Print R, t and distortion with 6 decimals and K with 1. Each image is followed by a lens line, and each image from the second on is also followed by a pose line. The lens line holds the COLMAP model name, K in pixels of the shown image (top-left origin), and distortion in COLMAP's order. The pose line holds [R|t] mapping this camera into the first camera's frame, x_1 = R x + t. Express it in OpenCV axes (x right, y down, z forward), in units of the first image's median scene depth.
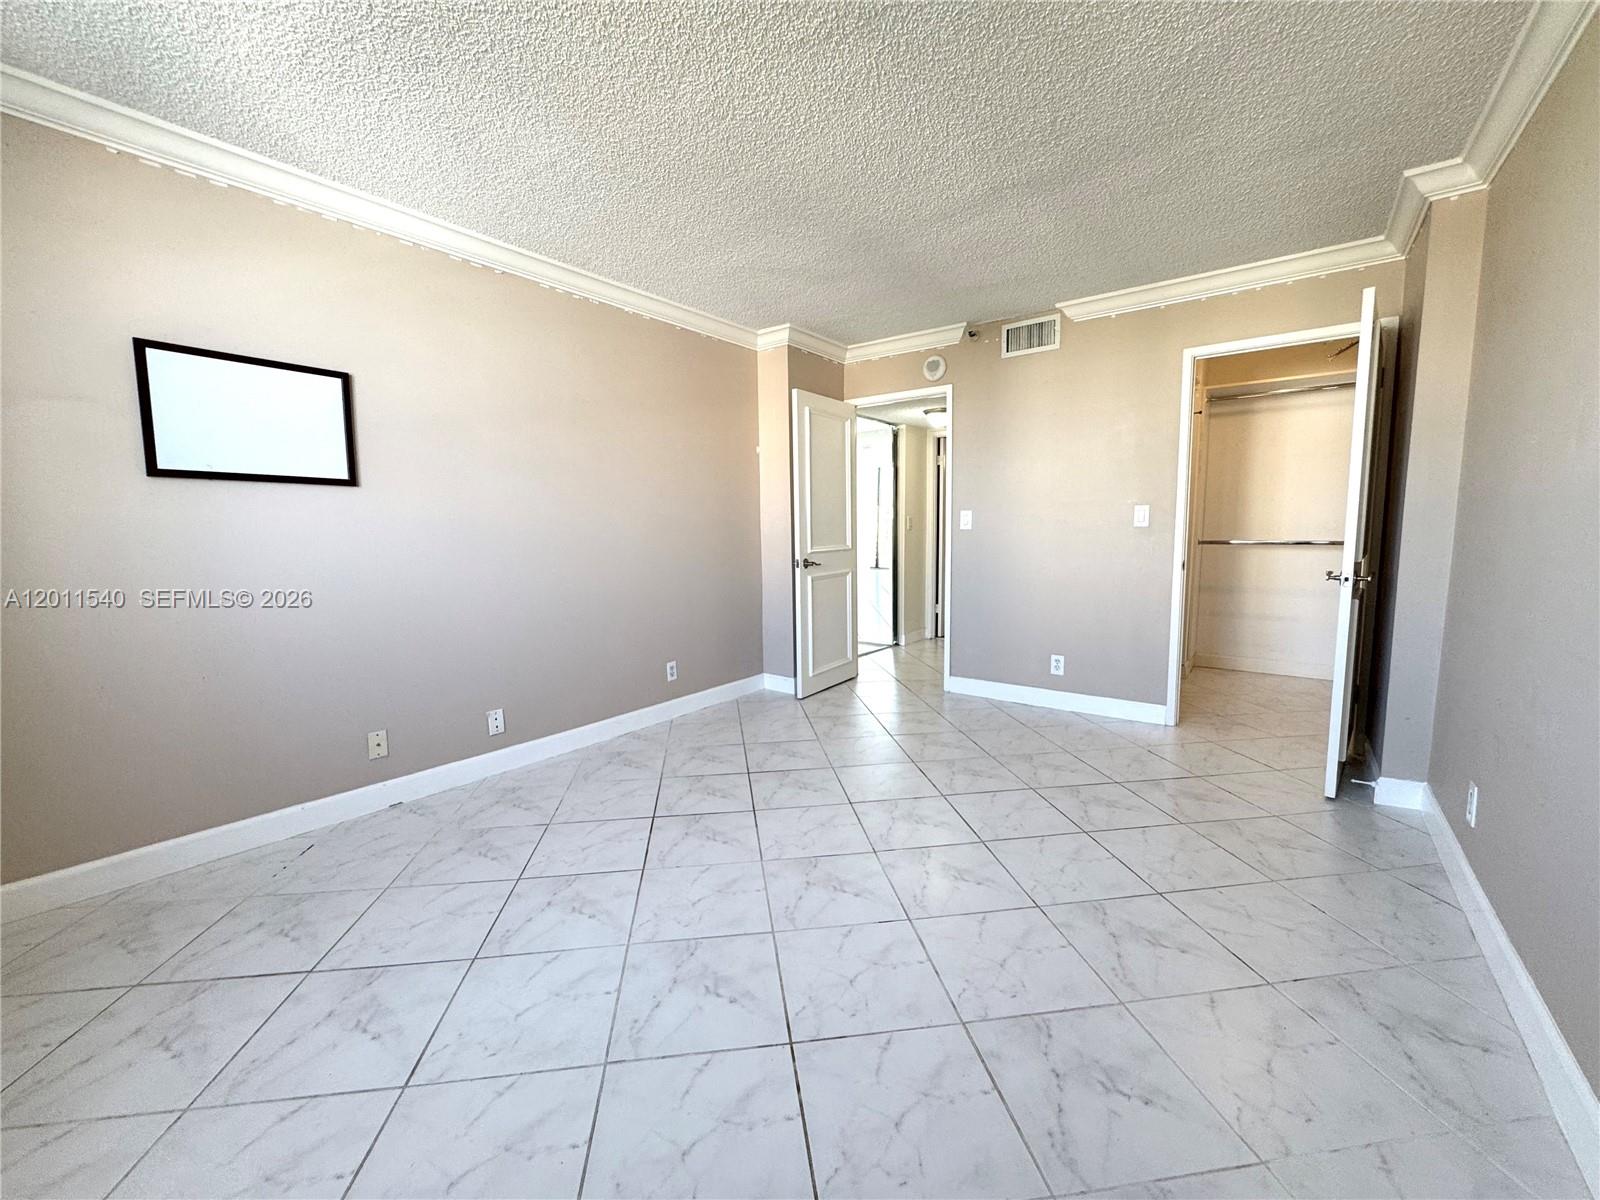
lens RADIAL K [[643.0, 0, 806.2], [0, 643.0, 596.2], [0, 0, 1]] dist [0.000636, -0.000149]
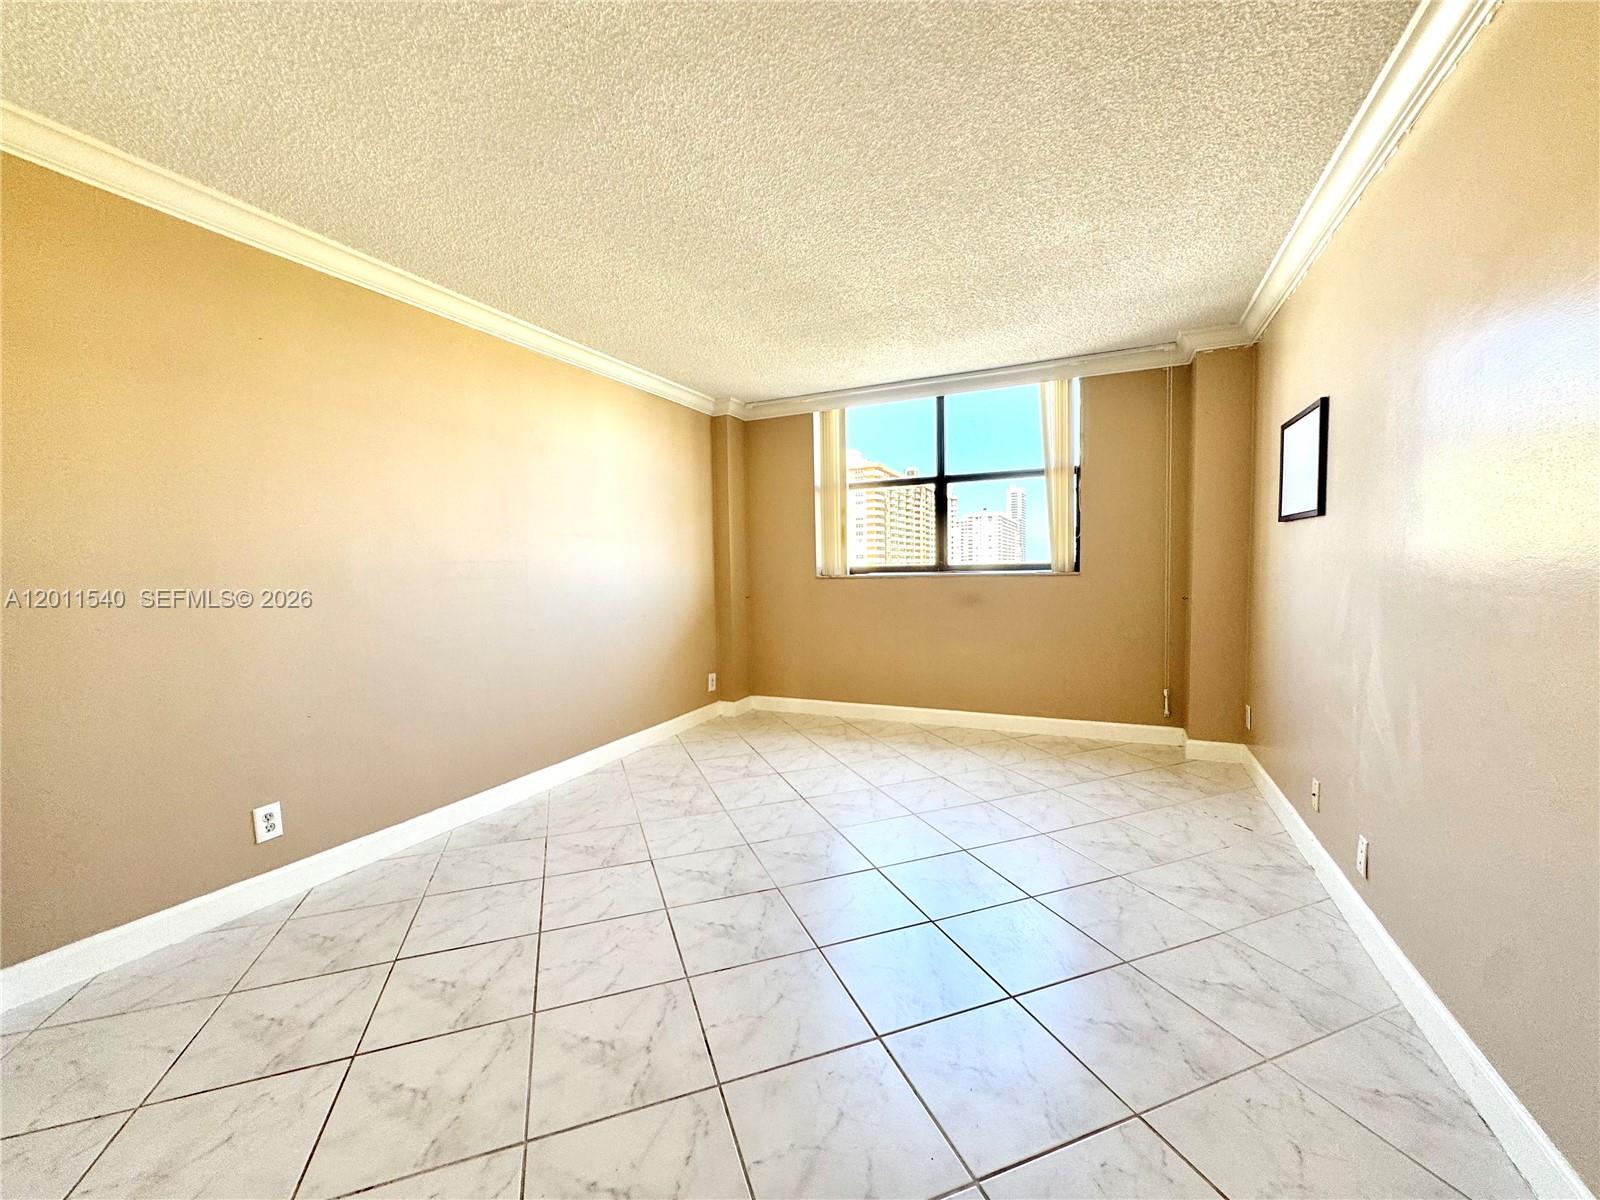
lens RADIAL K [[643.0, 0, 809.7], [0, 643.0, 598.3], [0, 0, 1]] dist [0.000636, -0.000149]
pose [[-0.978716, 0.038449, -0.201584, 0.227392], [0.006794, 0.987824, 0.155429, -0.205494], [0.205106, 0.150751, -0.967060, 1.807236]]
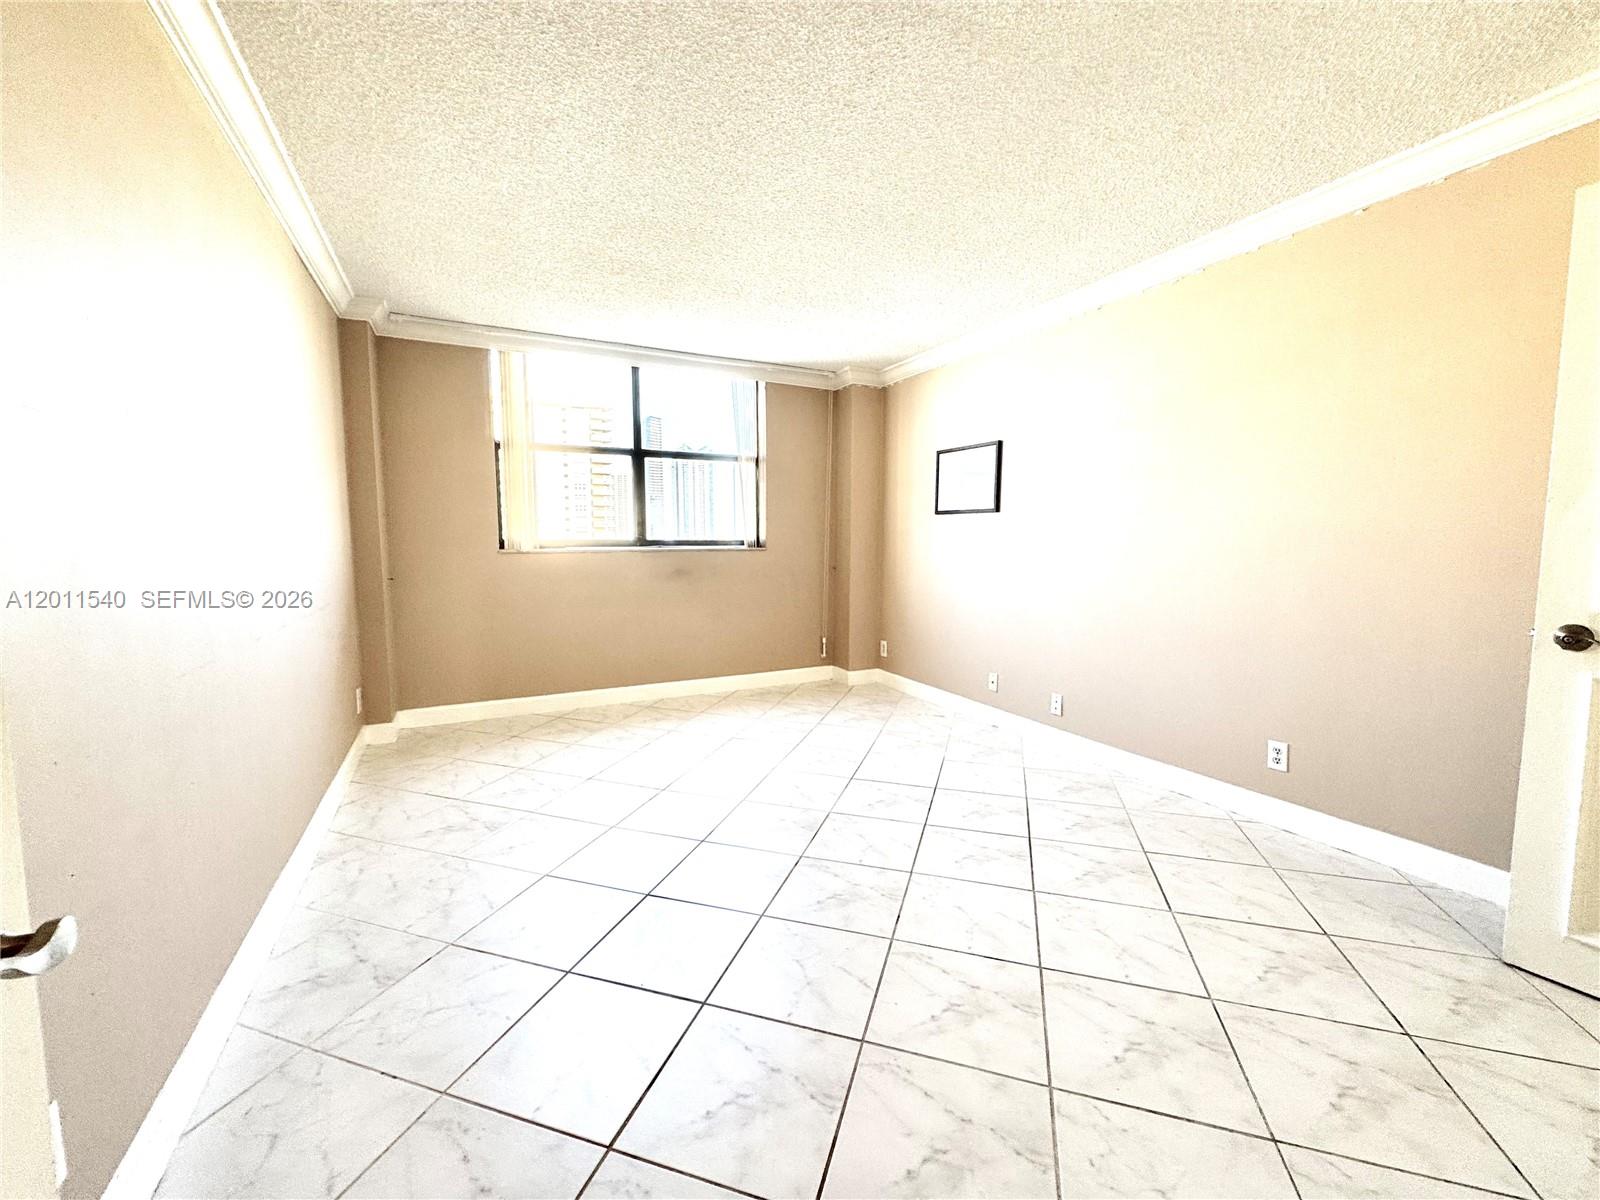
lens RADIAL K [[643.0, 0, 795.5], [0, 643.0, 597.2], [0, 0, 1]] dist [0.000636, -0.000149]
pose [[-0.445285, 0.090848, -0.890768, 0.929350], [-0.089193, 0.985391, 0.145085, -0.153362], [0.890935, 0.144055, -0.430677, 1.285636]]
